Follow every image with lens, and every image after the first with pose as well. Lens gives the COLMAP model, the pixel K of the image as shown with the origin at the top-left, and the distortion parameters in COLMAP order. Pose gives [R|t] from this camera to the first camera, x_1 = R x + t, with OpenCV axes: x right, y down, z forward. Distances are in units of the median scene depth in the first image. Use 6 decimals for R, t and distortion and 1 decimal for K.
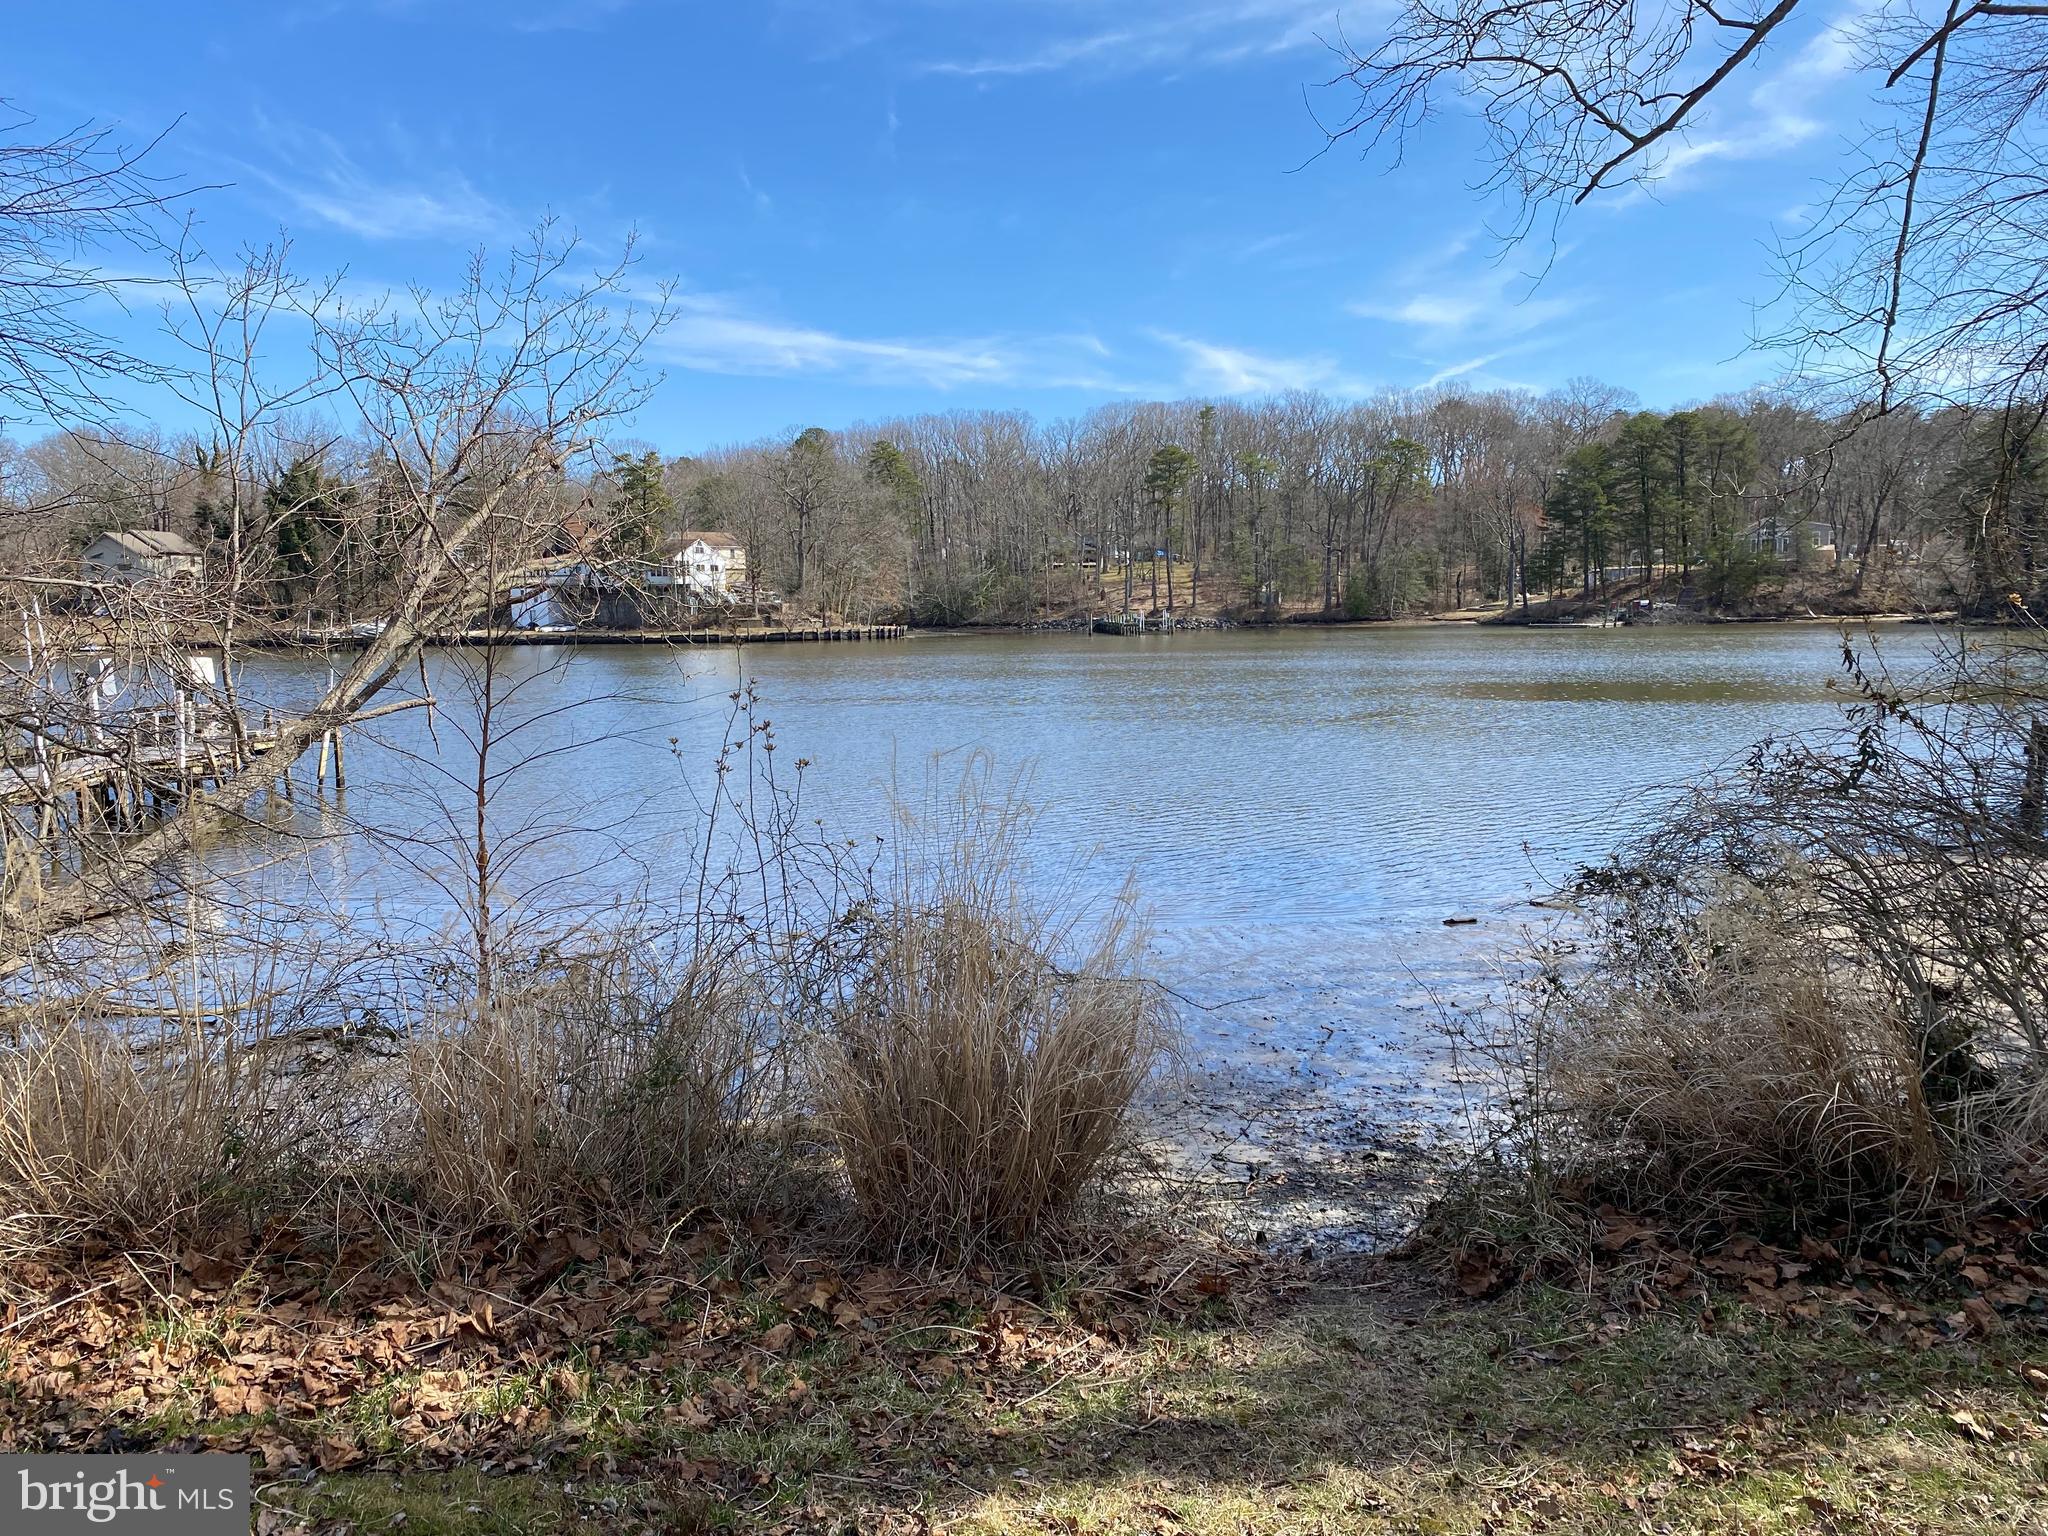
lens RADIAL K [[1562.9, 0, 1024.0], [0, 1562.9, 768.0], [0, 0, 1]] dist [0.127434, -0.290651]
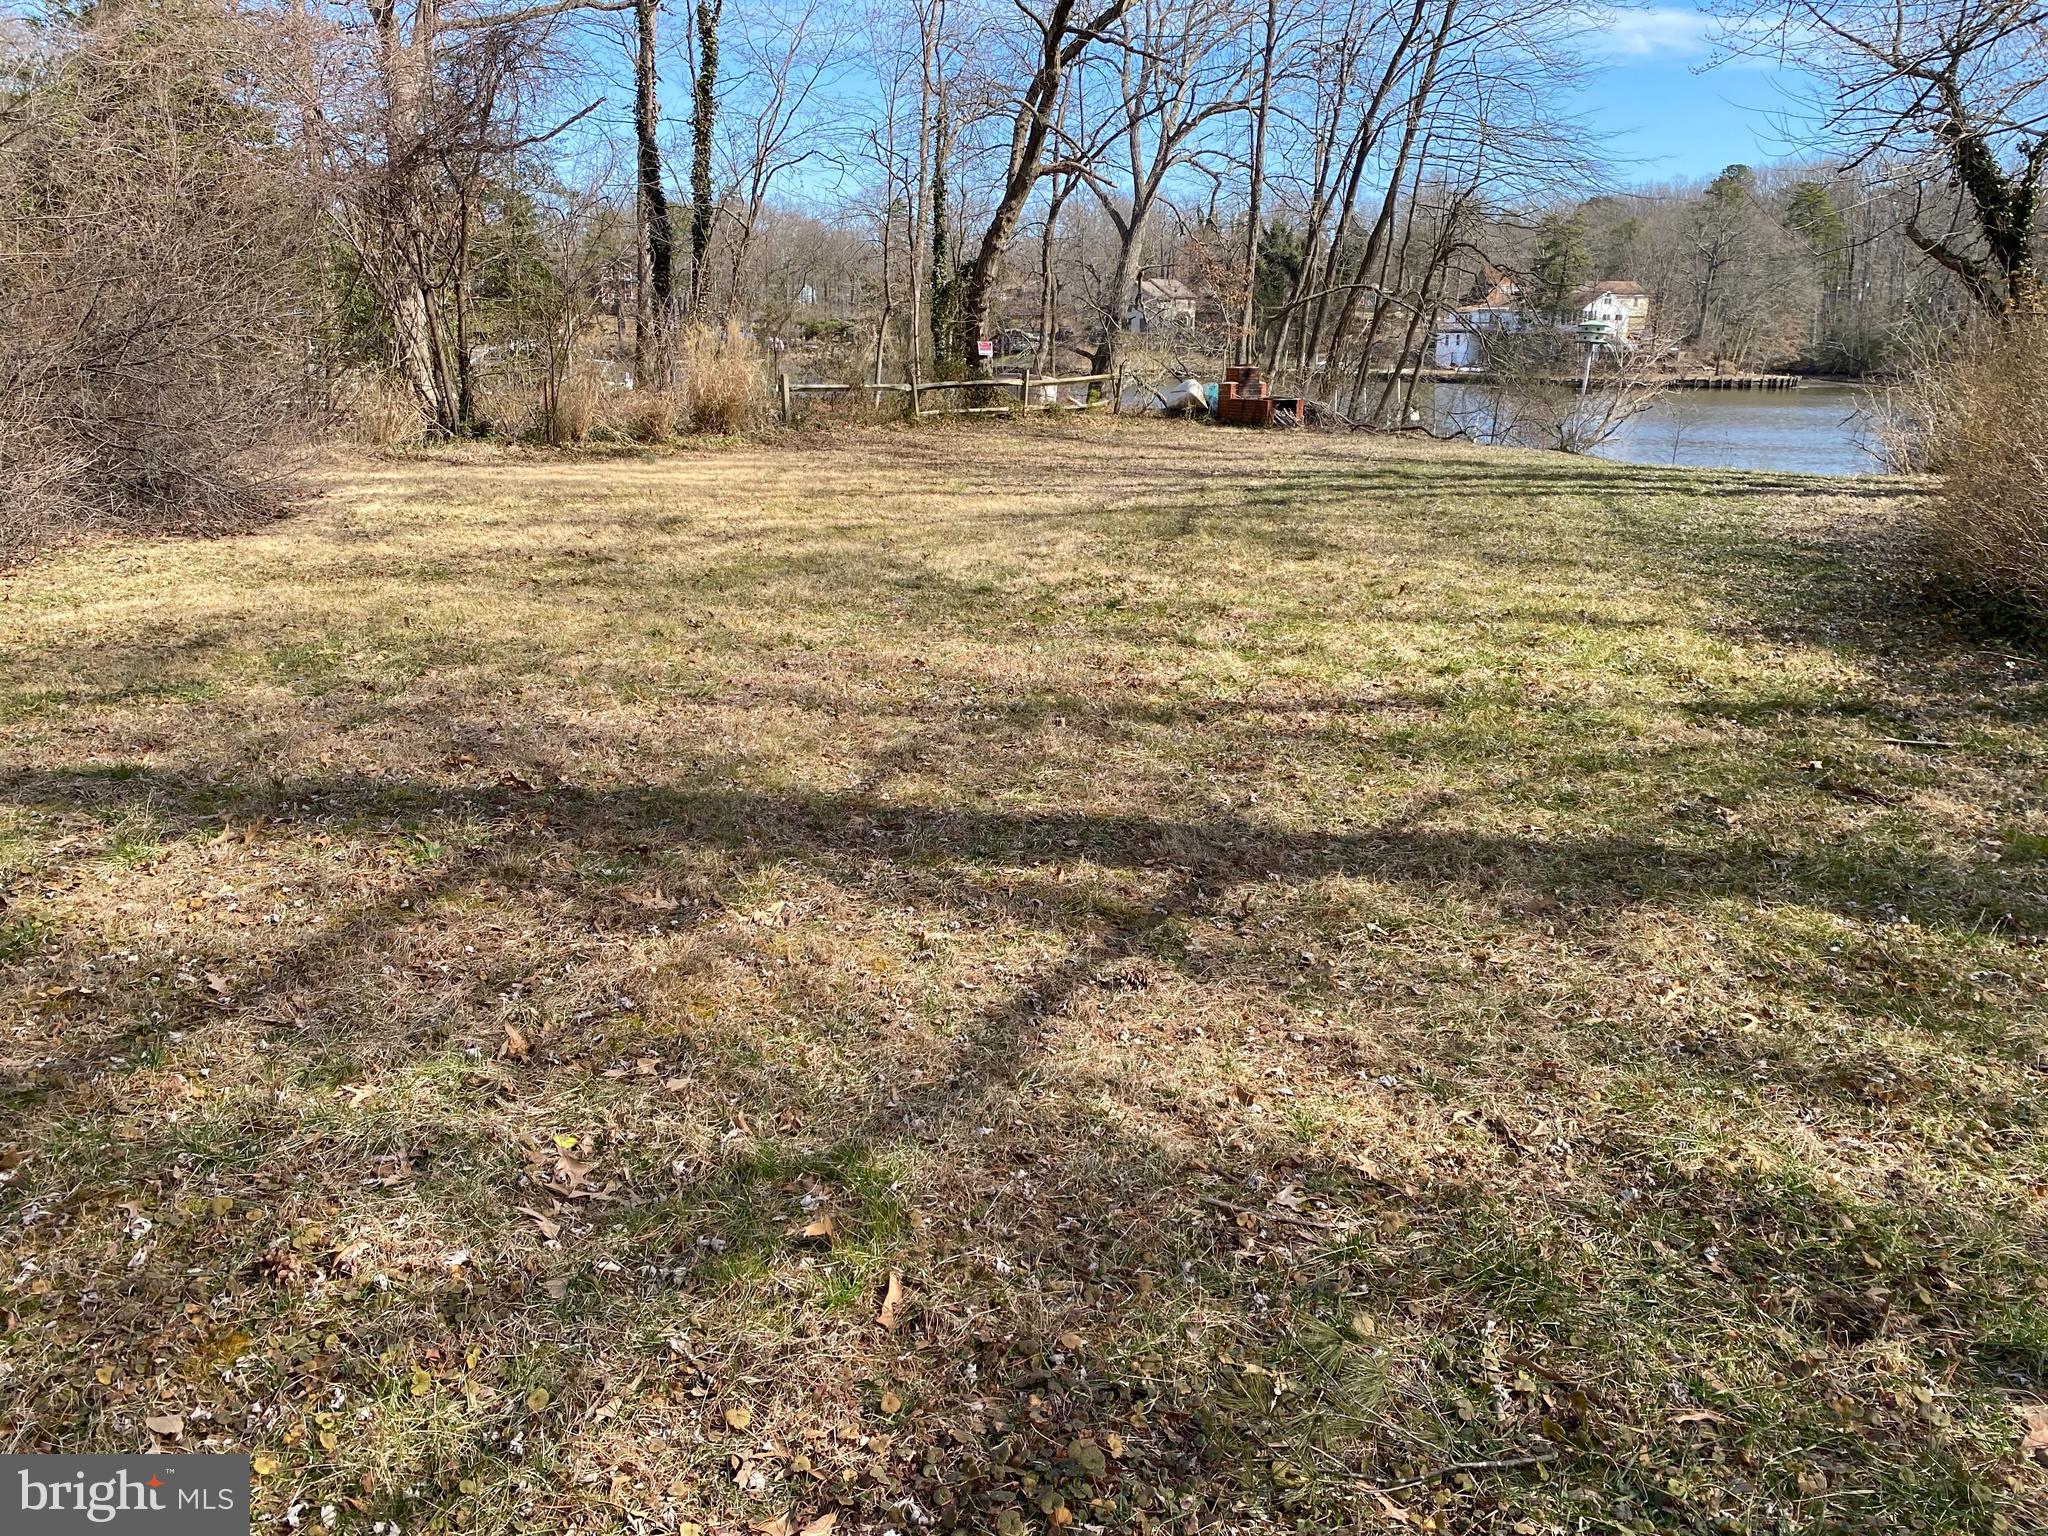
lens RADIAL K [[1572.8, 0, 1030.7], [0, 1572.8, 757.1], [0, 0, 1]] dist [0.077562, -0.092607]
pose [[0.868162, 0.155678, -0.471232, 0.018329], [-0.078550, 0.980661, 0.179260, 0.007649], [0.490025, -0.118611, 0.863601, -0.183879]]
